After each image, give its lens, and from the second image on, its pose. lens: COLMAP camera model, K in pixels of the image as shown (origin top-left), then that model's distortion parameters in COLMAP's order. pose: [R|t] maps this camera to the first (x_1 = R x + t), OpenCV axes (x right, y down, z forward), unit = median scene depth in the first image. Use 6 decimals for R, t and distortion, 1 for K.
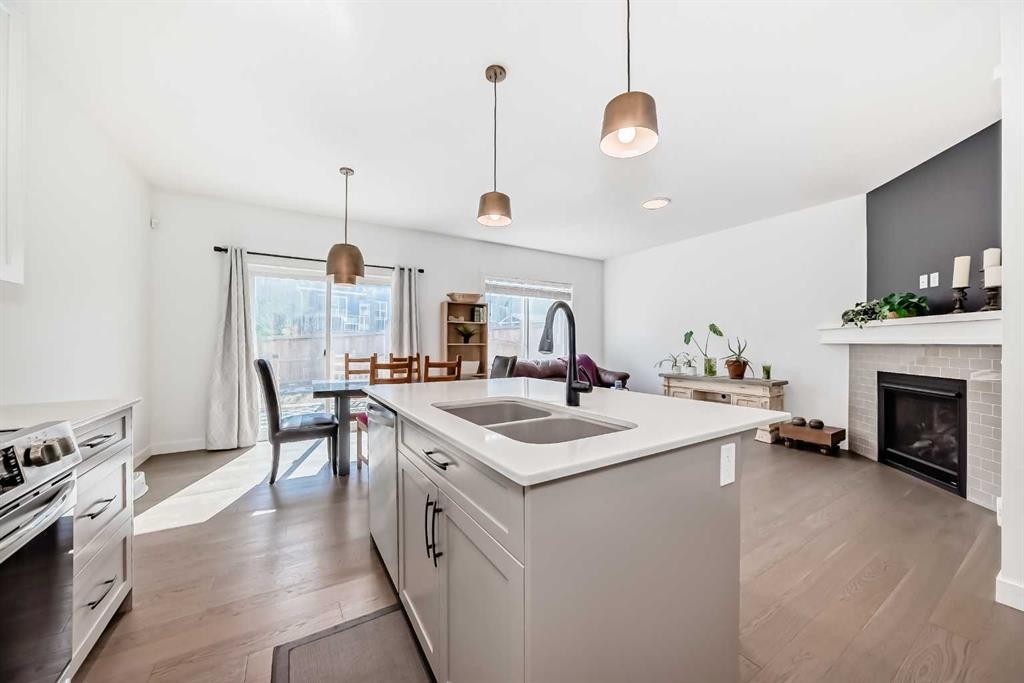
lens RADIAL K [[365.4, 0, 511.9], [0, 365.4, 342.8], [0, 0, 1]] dist [-0.015388, 0.004513]
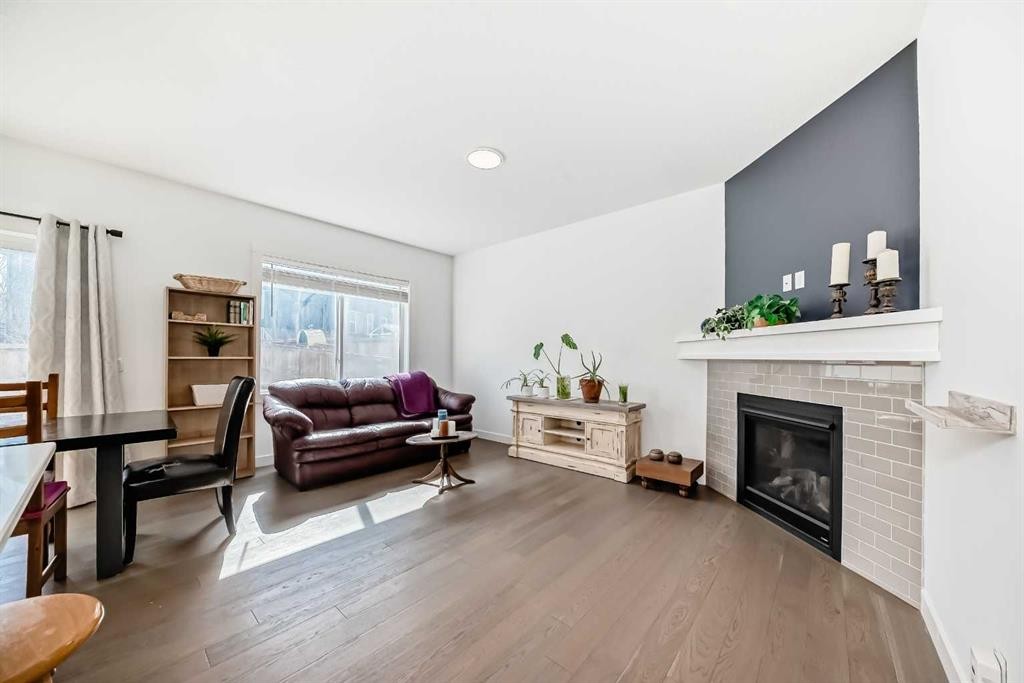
lens RADIAL K [[365.4, 0, 517.8], [0, 365.4, 357.4], [0, 0, 1]] dist [-0.015388, 0.004513]
pose [[0.952765, 0.004910, 0.303667, 0.239083], [-0.004886, 0.999988, -0.000841, 0.000986], [-0.303668, -0.000683, 0.952778, 0.306568]]
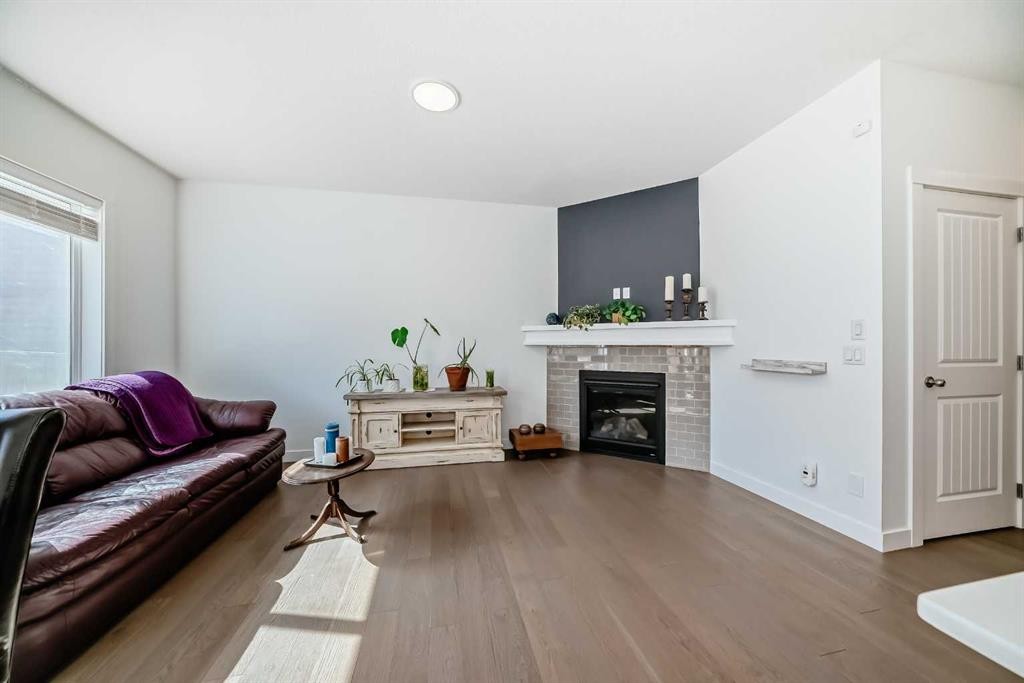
lens RADIAL K [[365.4, 0, 517.8], [0, 365.4, 347.3], [0, 0, 1]] dist [-0.015388, 0.004513]
pose [[0.334625, -0.008336, 0.942314, -0.089057], [0.001964, 0.999965, 0.008149, -0.000350], [-0.942349, -0.000876, 0.334630, 0.678212]]
